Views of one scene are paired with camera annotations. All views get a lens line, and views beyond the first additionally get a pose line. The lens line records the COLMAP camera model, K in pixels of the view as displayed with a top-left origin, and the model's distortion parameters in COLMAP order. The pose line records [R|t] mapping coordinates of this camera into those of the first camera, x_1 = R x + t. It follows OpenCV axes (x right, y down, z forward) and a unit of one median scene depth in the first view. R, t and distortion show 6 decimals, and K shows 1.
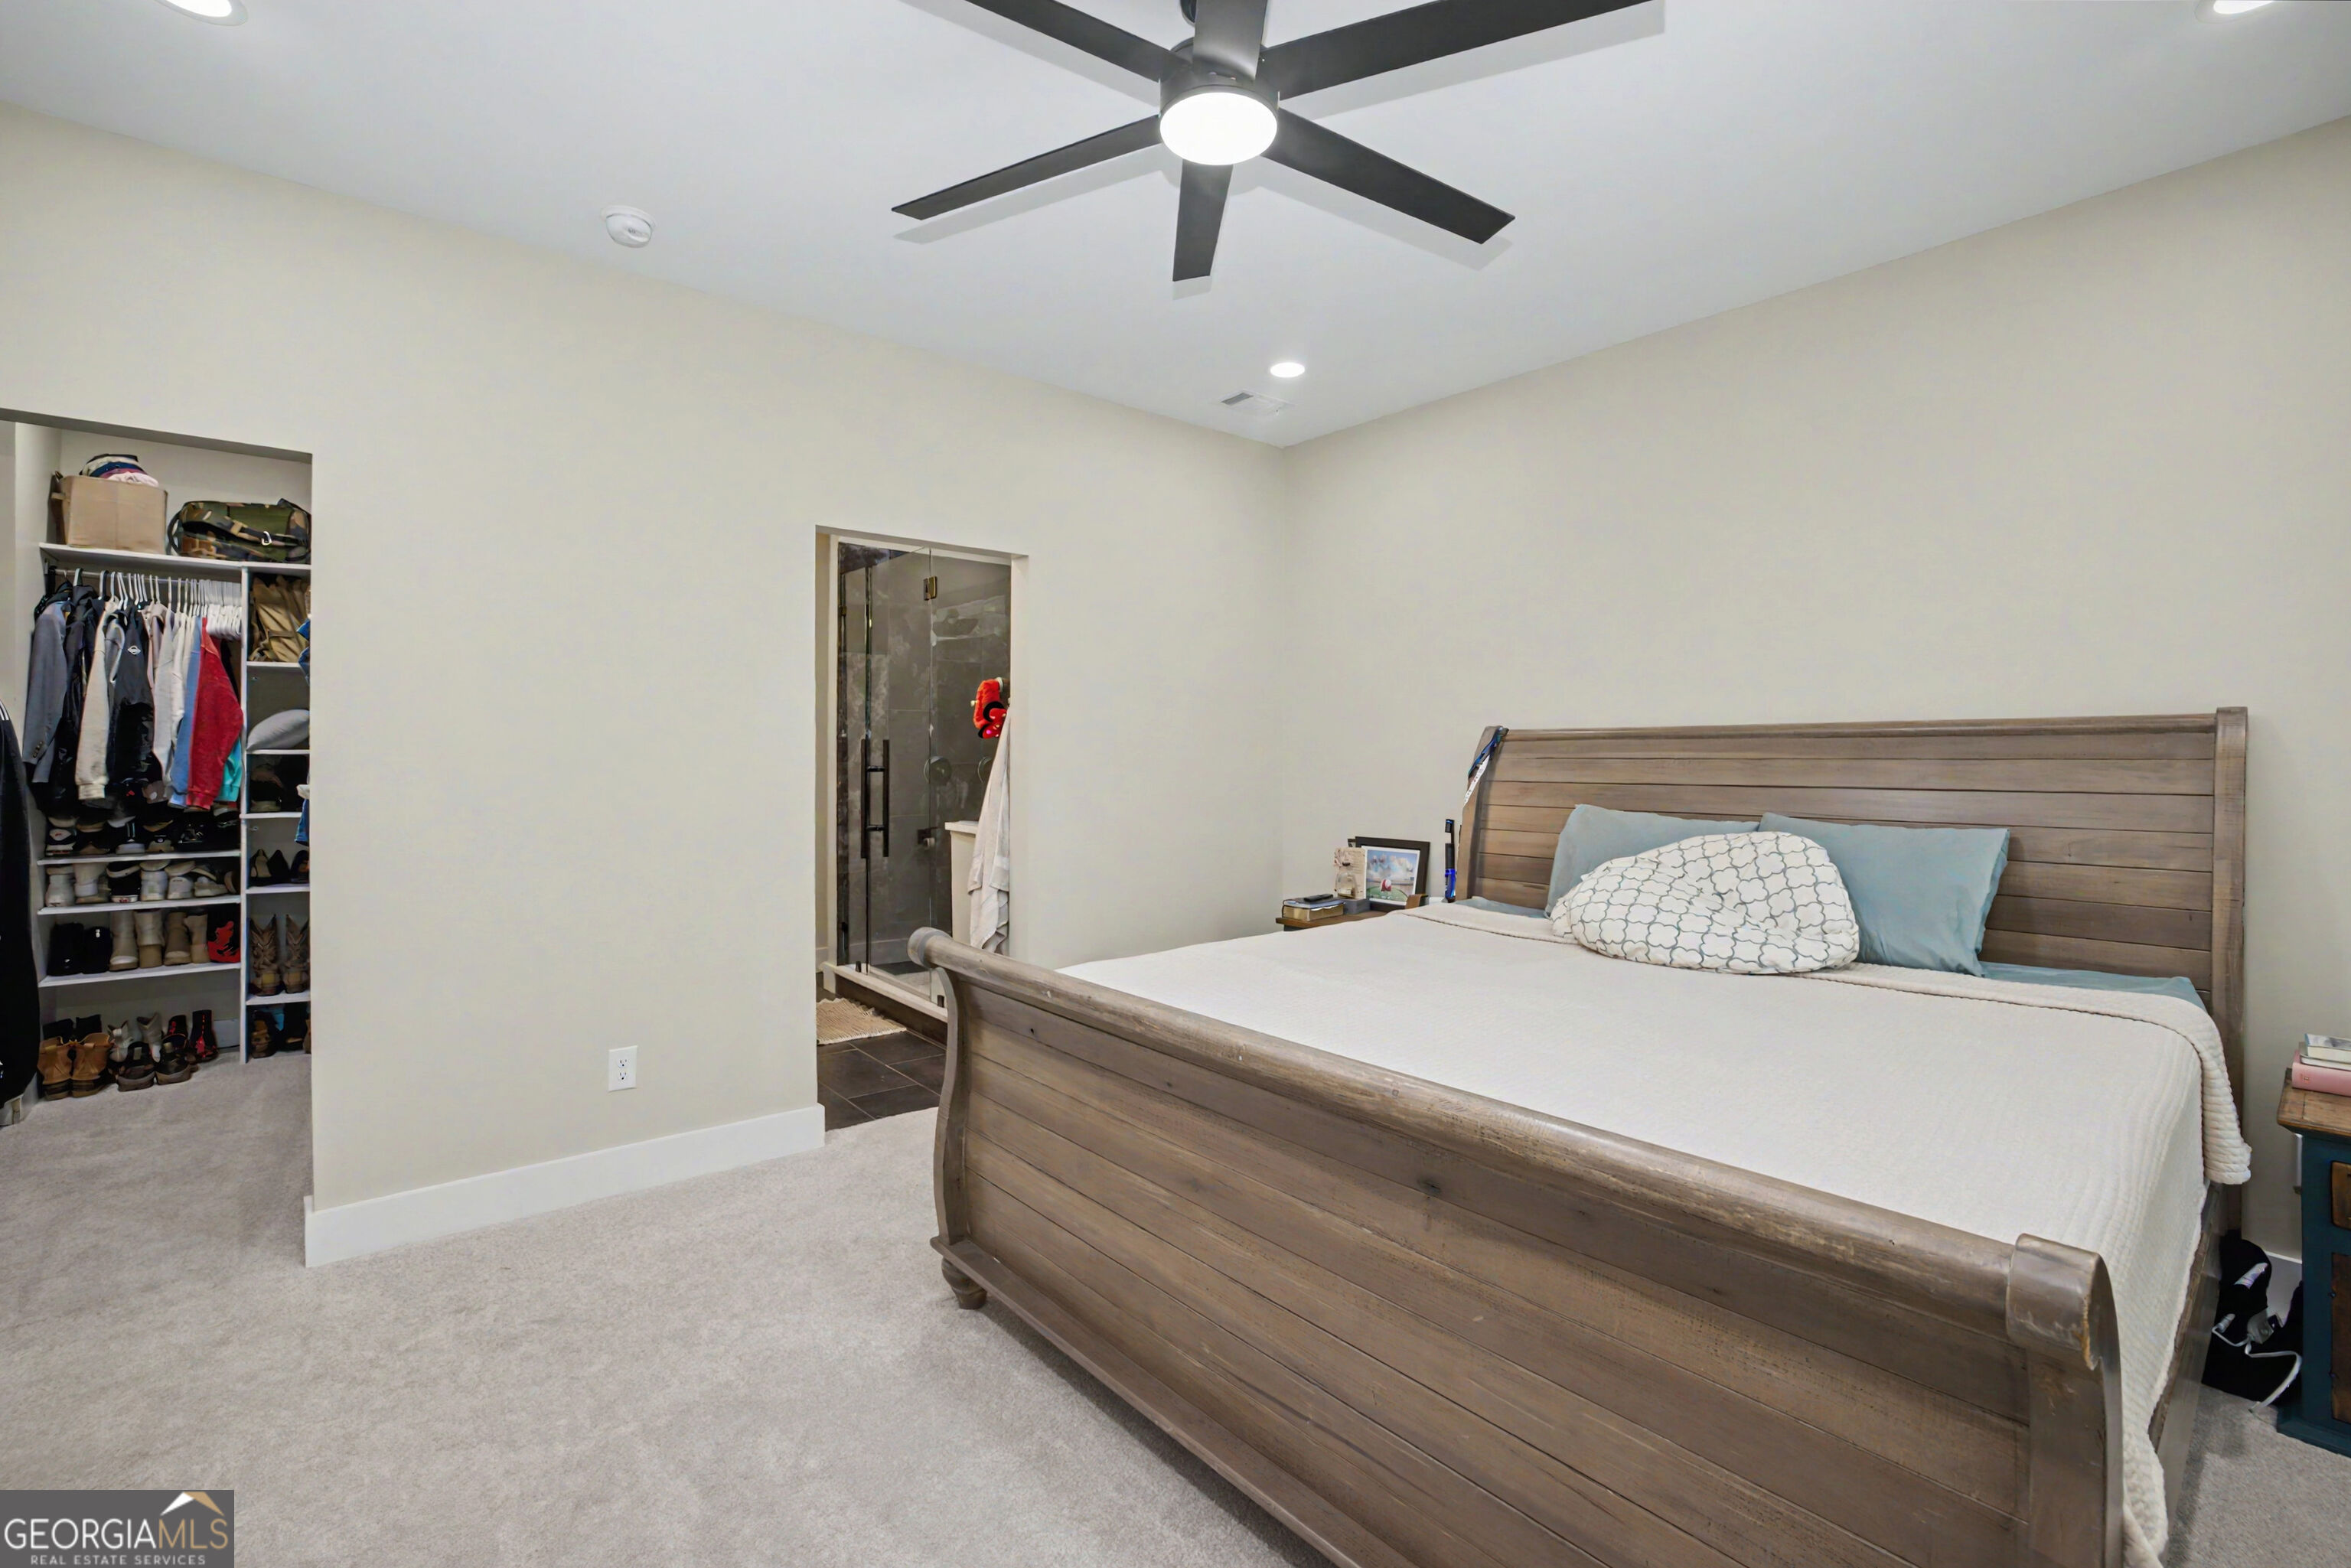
lens RADIAL K [[1021.5, 0, 1182.8], [0, 1021.5, 791.4], [0, 0, 1]] dist [-0.015267, -0.000109]
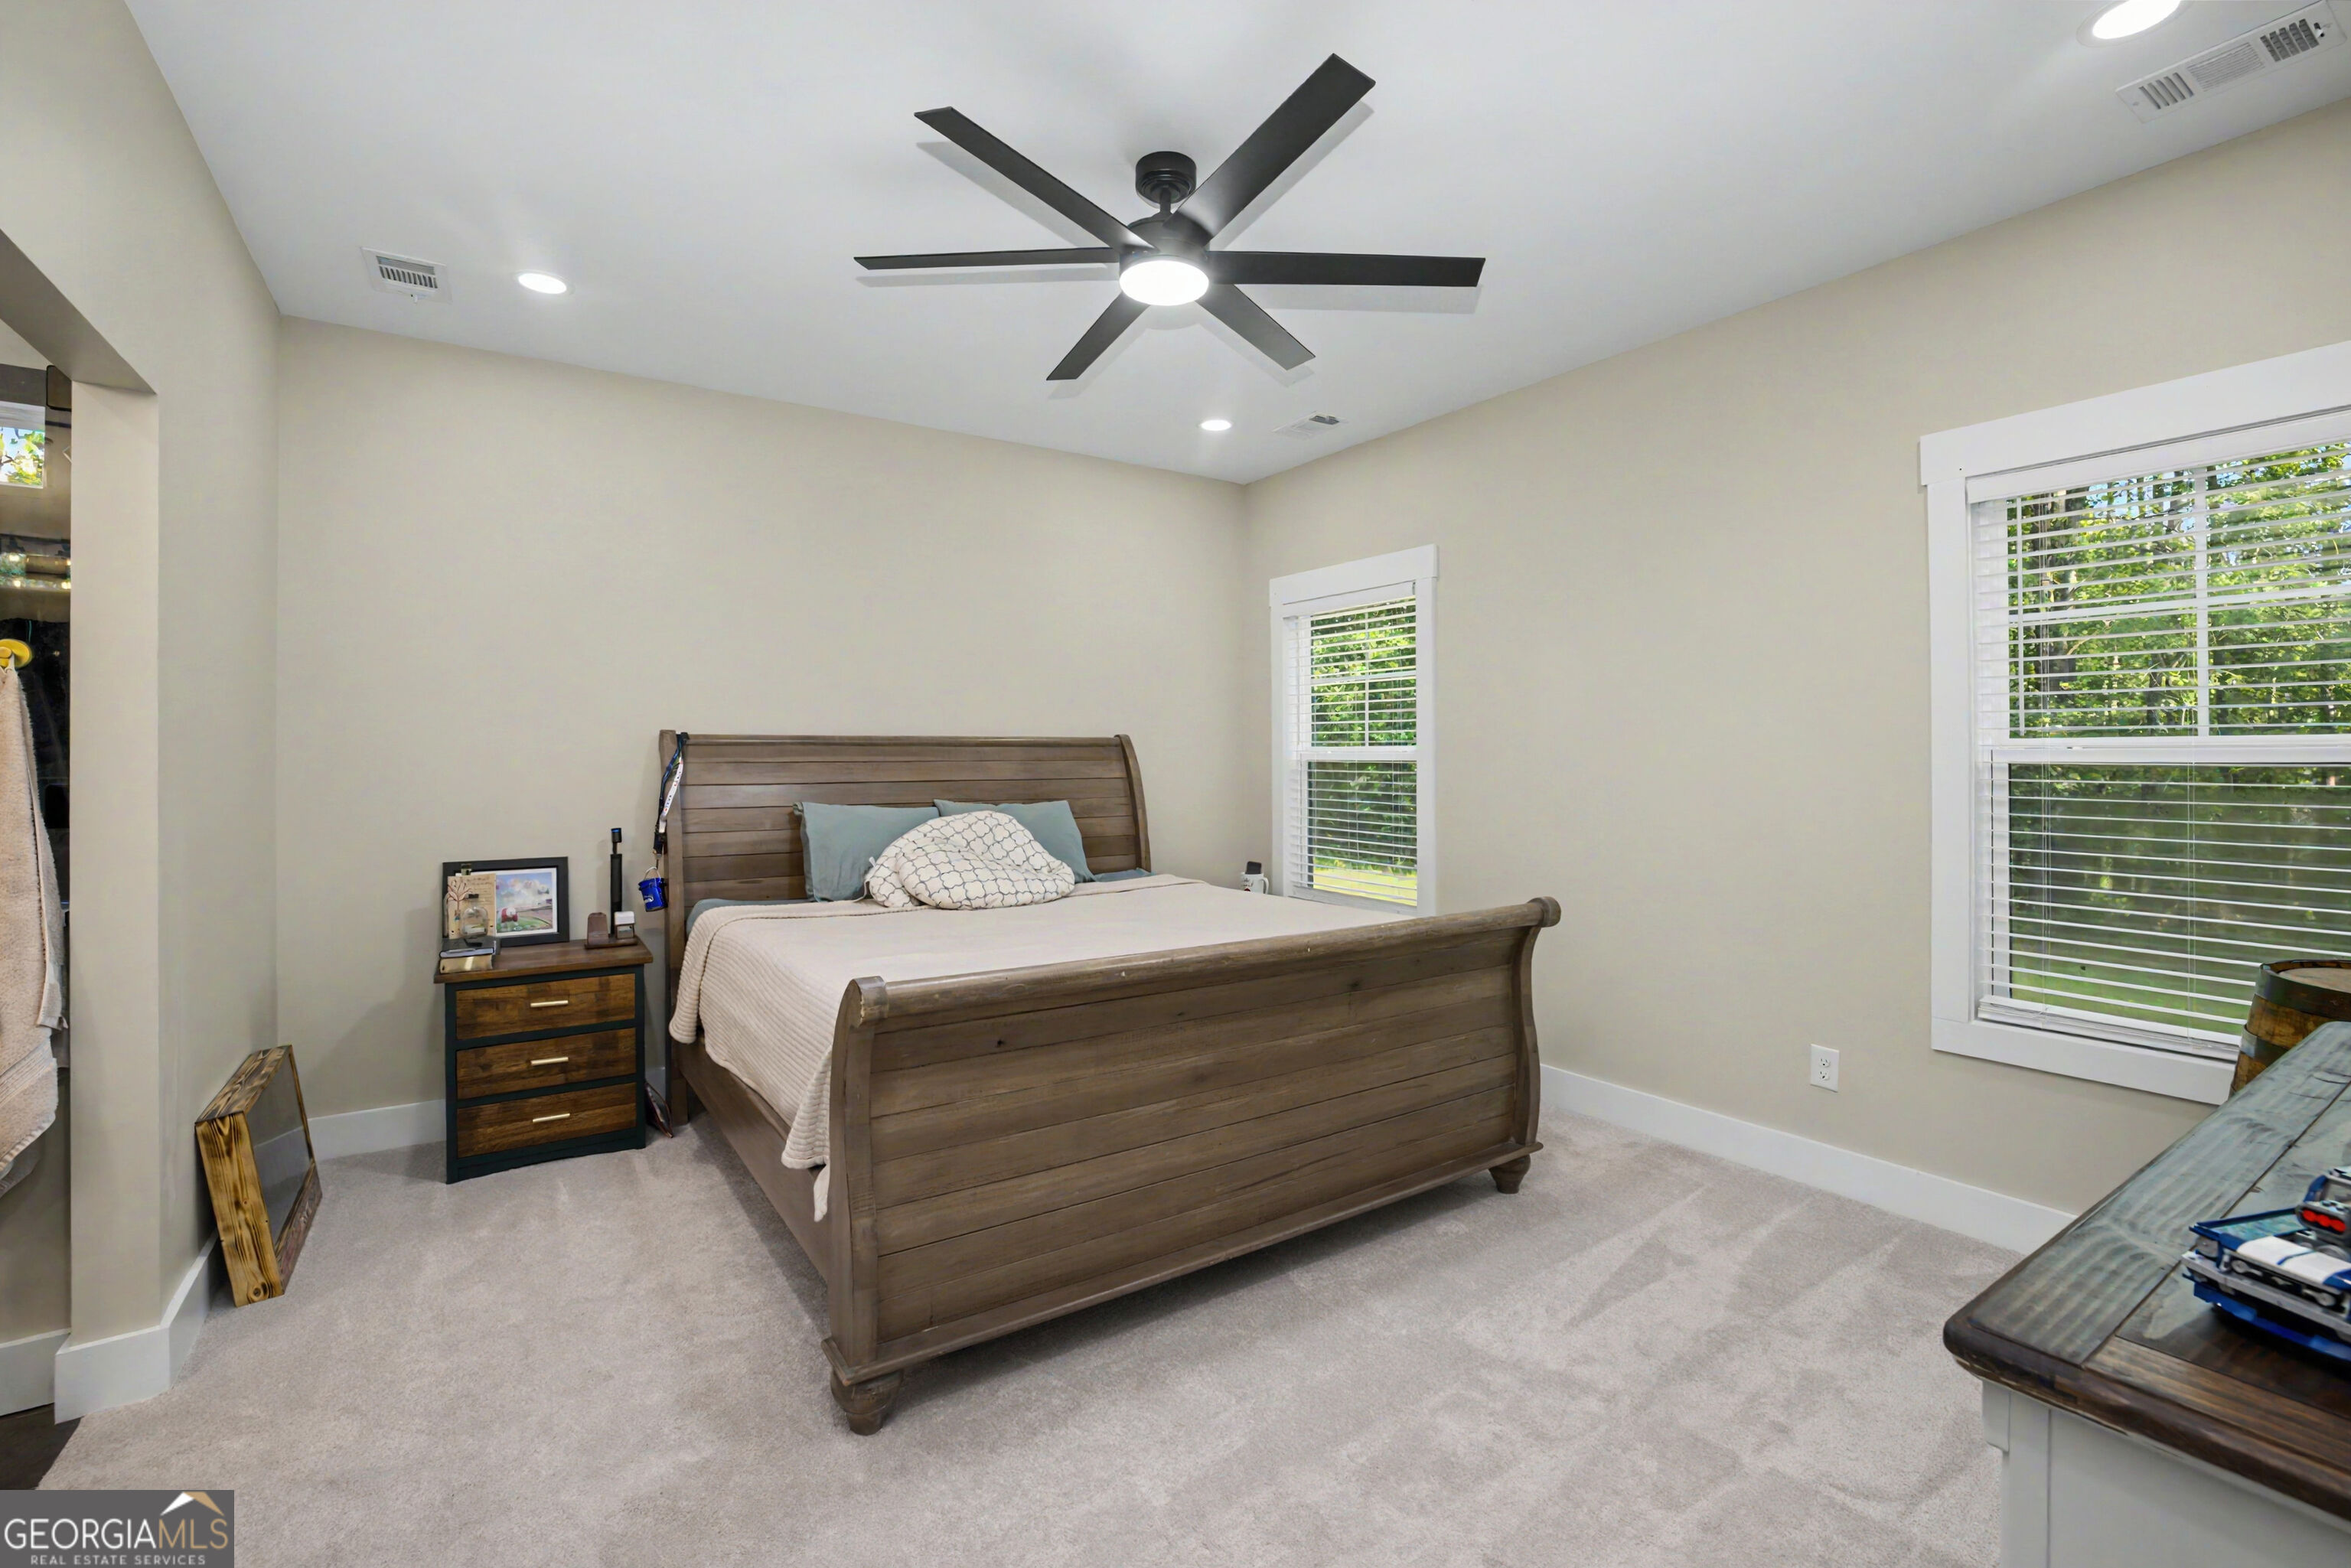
lens RADIAL K [[1021.5, 0, 1180.1], [0, 1021.5, 761.0], [0, 0, 1]] dist [-0.015267, -0.000109]
pose [[0.123468, -0.007374, 0.992321, -0.915100], [0.033662, 0.999428, 0.003239, -0.029667], [-0.991777, 0.033004, 0.123646, 0.576182]]
